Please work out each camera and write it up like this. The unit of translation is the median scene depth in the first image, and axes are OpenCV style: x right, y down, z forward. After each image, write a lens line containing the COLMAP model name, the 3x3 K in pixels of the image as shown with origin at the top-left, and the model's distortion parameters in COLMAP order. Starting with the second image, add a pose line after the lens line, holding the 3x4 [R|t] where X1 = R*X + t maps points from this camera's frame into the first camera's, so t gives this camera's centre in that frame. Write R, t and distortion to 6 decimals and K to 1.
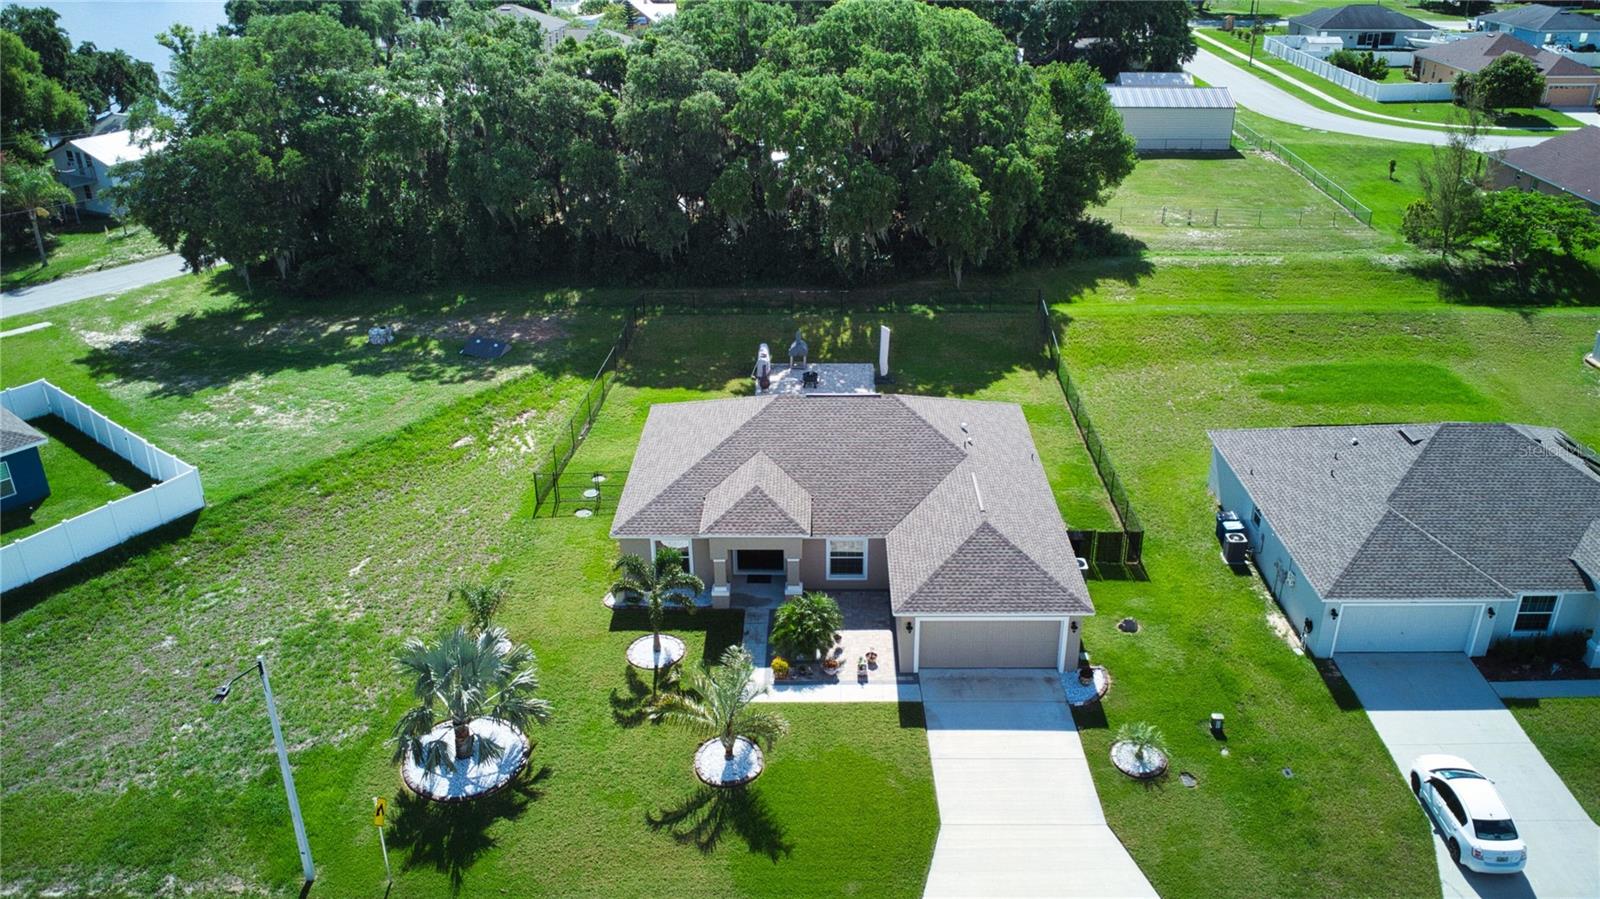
lens RADIAL K [[1215.2, 0, 811.3], [0, 1215.2, 450.0], [0, 0, 1]] dist [-0.017729, -0.031935]
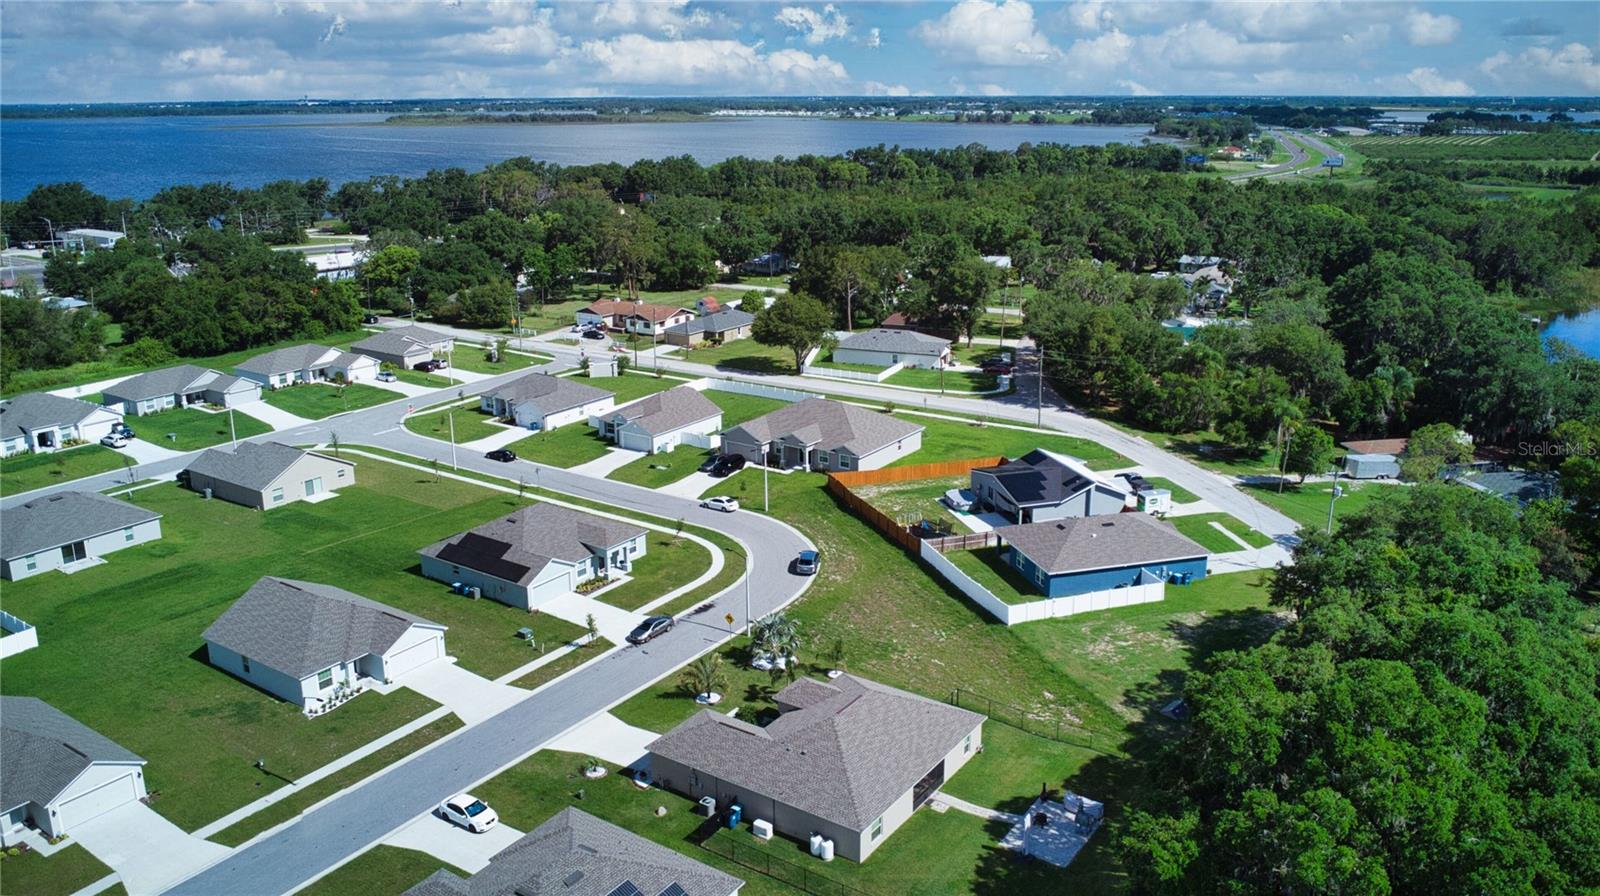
lens RADIAL K [[1215.2, 0, 811.3], [0, 1215.2, 448.5], [0, 0, 1]] dist [-0.017729, -0.031935]
pose [[-0.548650, 0.246979, -0.798740, 1.539061], [-0.352288, 0.798120, 0.488772, -1.328127], [0.758206, 0.549551, -0.350880, 1.600969]]
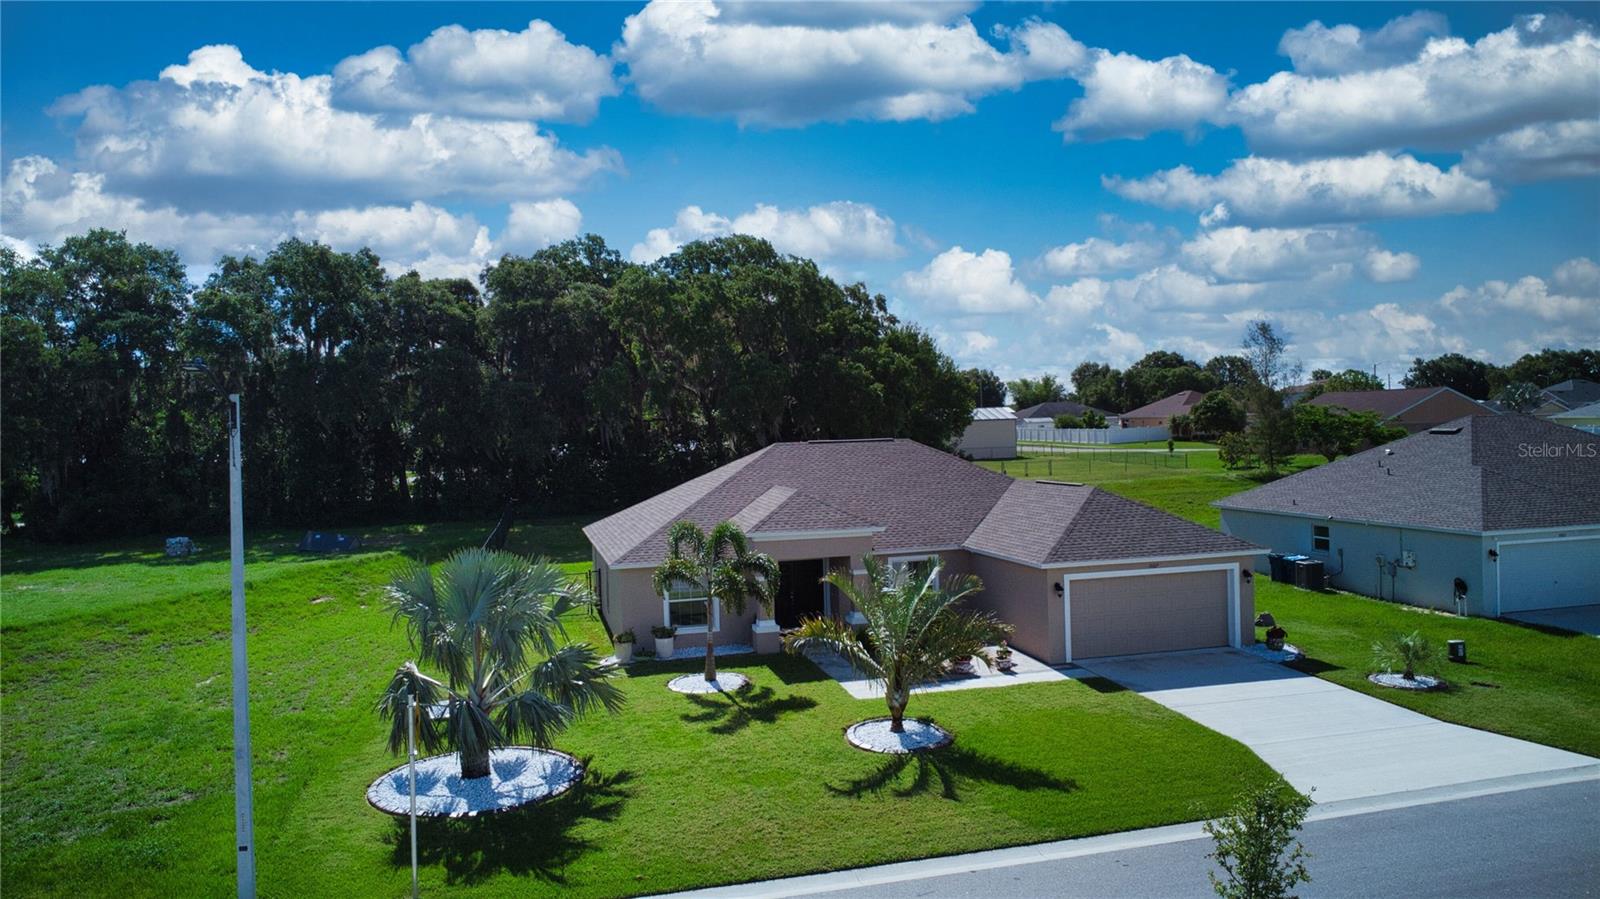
lens RADIAL K [[1162.5, 0, 811.1], [0, 1162.5, 426.9], [0, 0, 1]] dist [-0.024486, -0.020458]
pose [[0.964748, -0.022029, 0.262251, -0.251419], [0.133000, 0.900686, -0.413614, 0.327670], [-0.227094, 0.433912, 0.871865, 0.354326]]
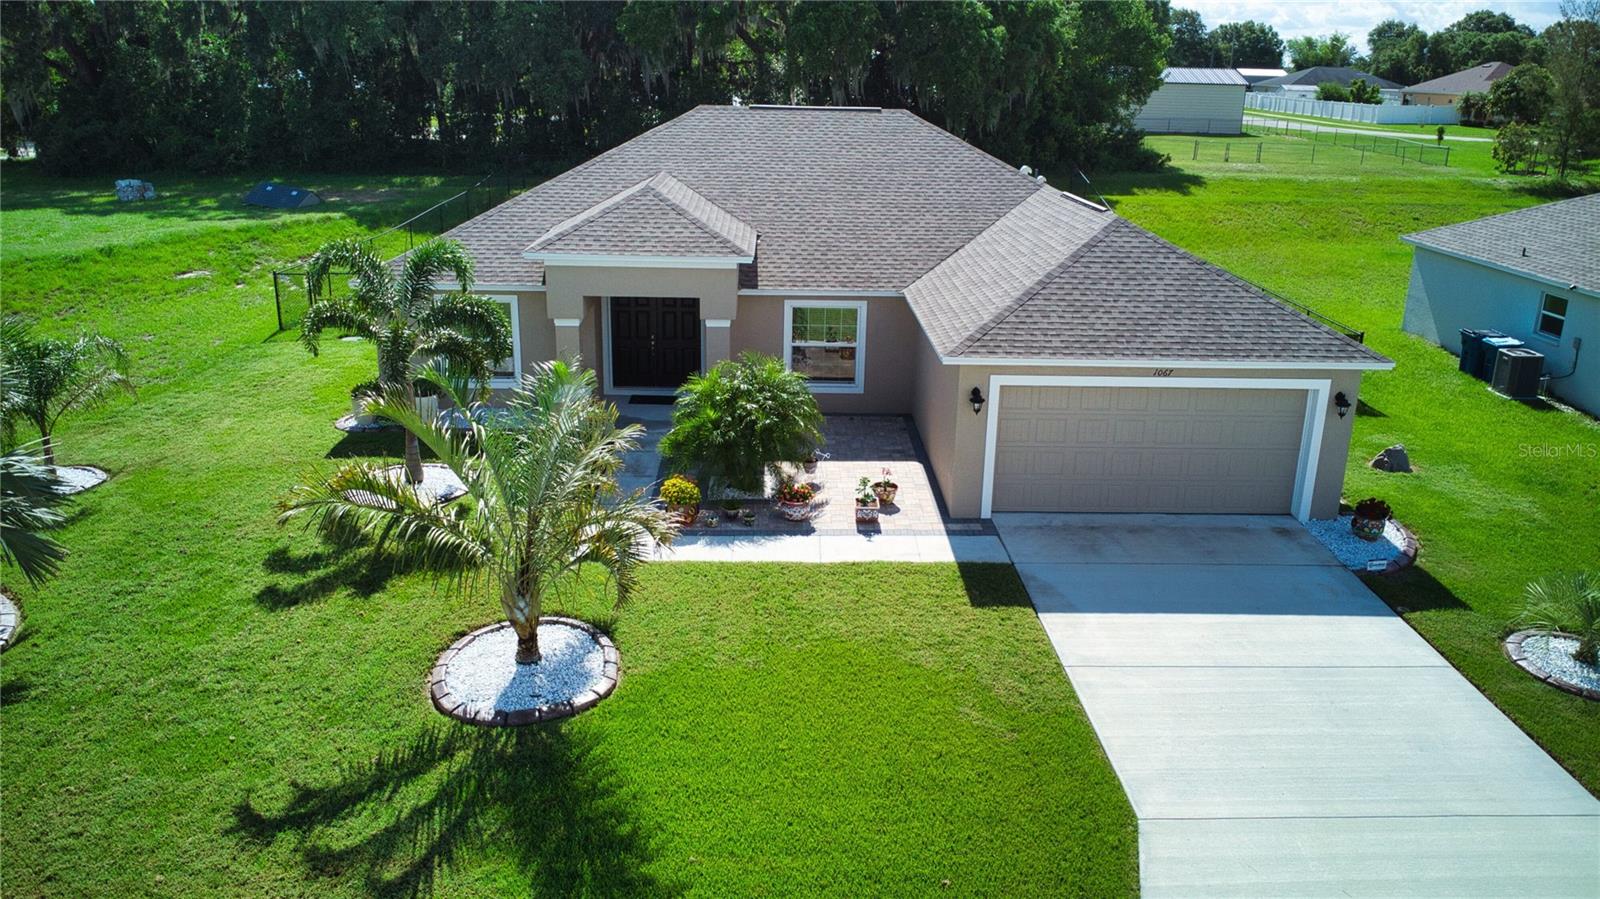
lens RADIAL K [[1157.2, 0, 808.8], [0, 1157.2, 438.3], [0, 0, 1]] dist [-0.032658, 0.000373]
pose [[0.998858, 0.013876, 0.045709, 0.001214], [-0.007628, 0.990934, -0.134135, 0.212564], [-0.047156, 0.133634, 0.989908, 0.580815]]
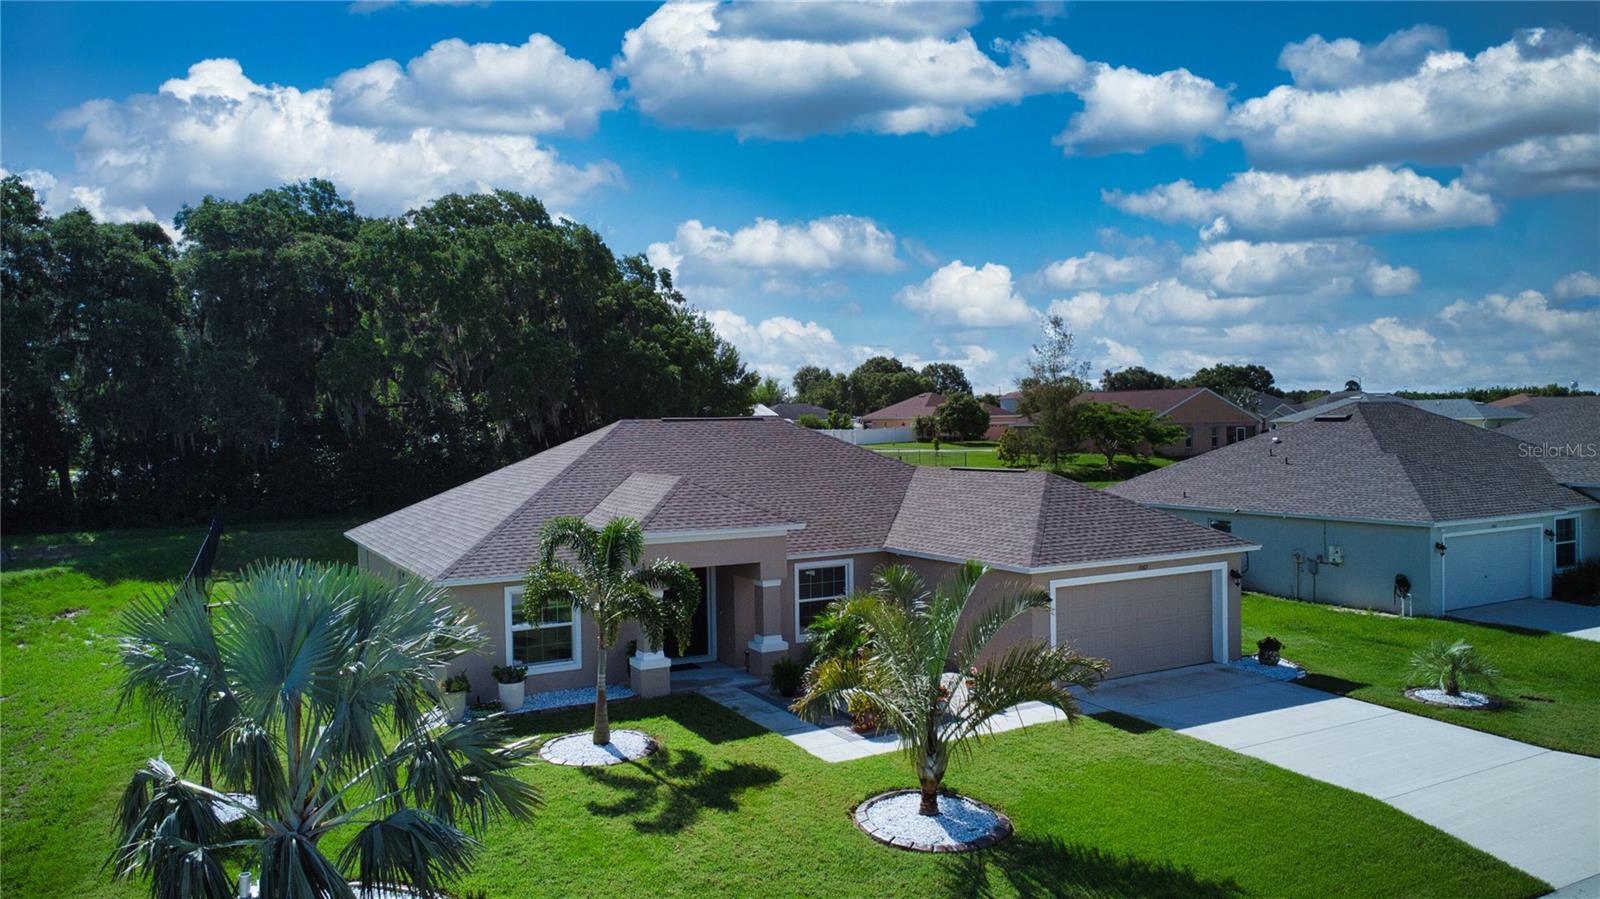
lens RADIAL K [[1162.5, 0, 811.1], [0, 1162.5, 426.9], [0, 0, 1]] dist [-0.024486, -0.020458]
pose [[0.866443, -0.010549, 0.499165, -0.295321], [0.225311, 0.900447, -0.372061, 0.250601], [-0.445547, 0.434837, 0.782563, 0.560873]]
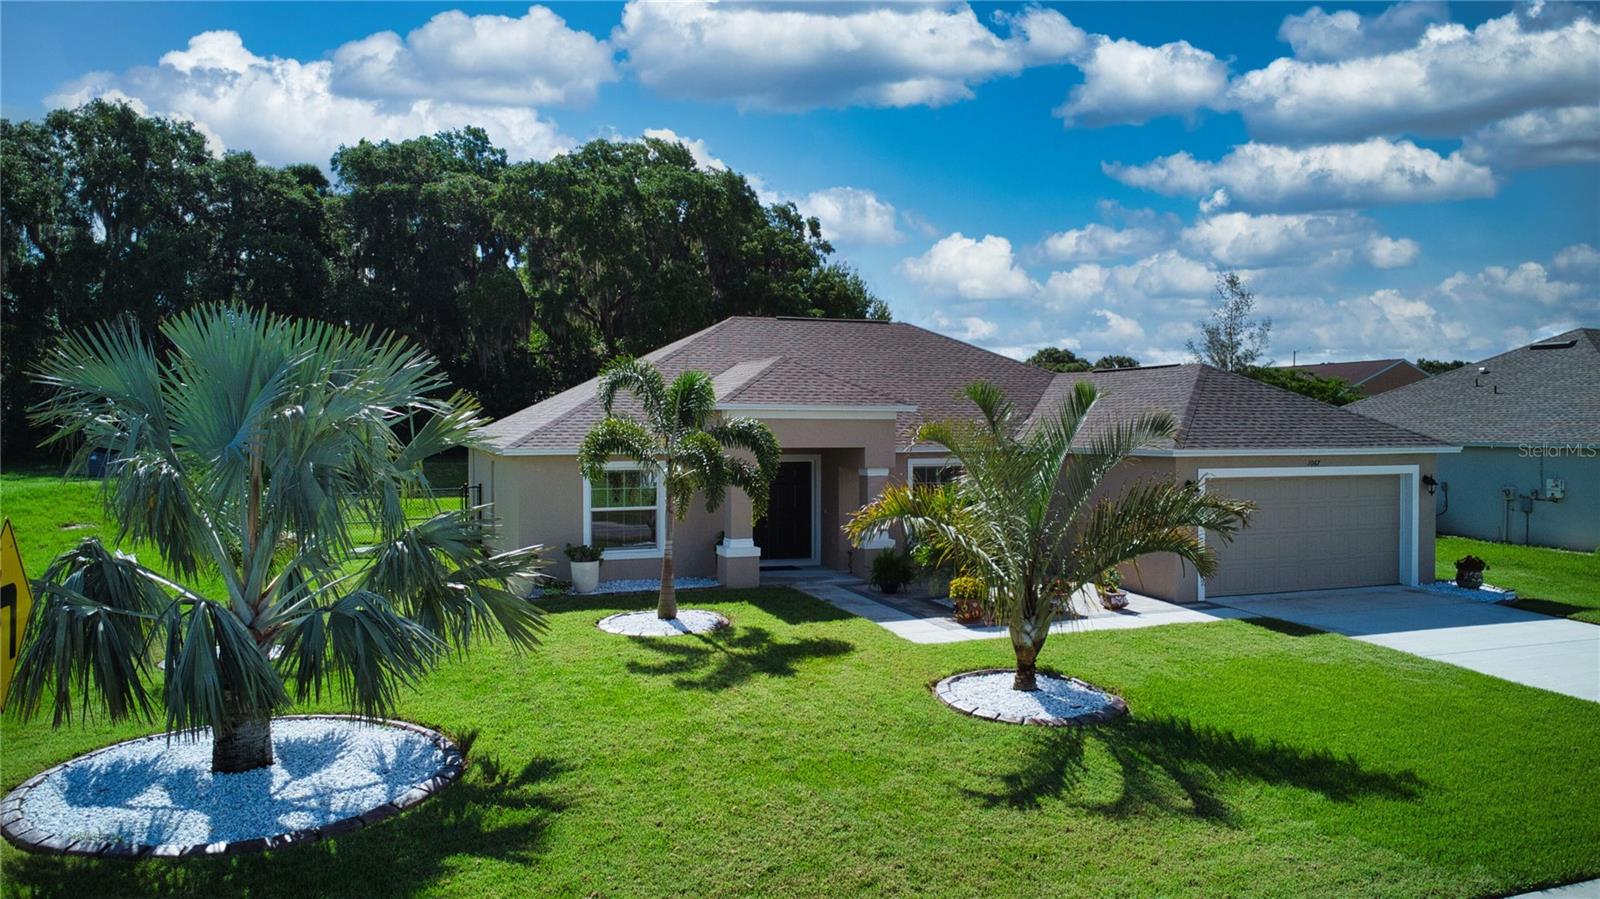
lens RADIAL K [[1162.5, 0, 811.1], [0, 1162.5, 426.9], [0, 0, 1]] dist [-0.024486, -0.020458]
pose [[0.930593, 0.006018, 0.366007, -0.239559], [0.151889, 0.903381, -0.401040, 0.286588], [-0.333057, 0.428797, 0.839766, 0.625245]]
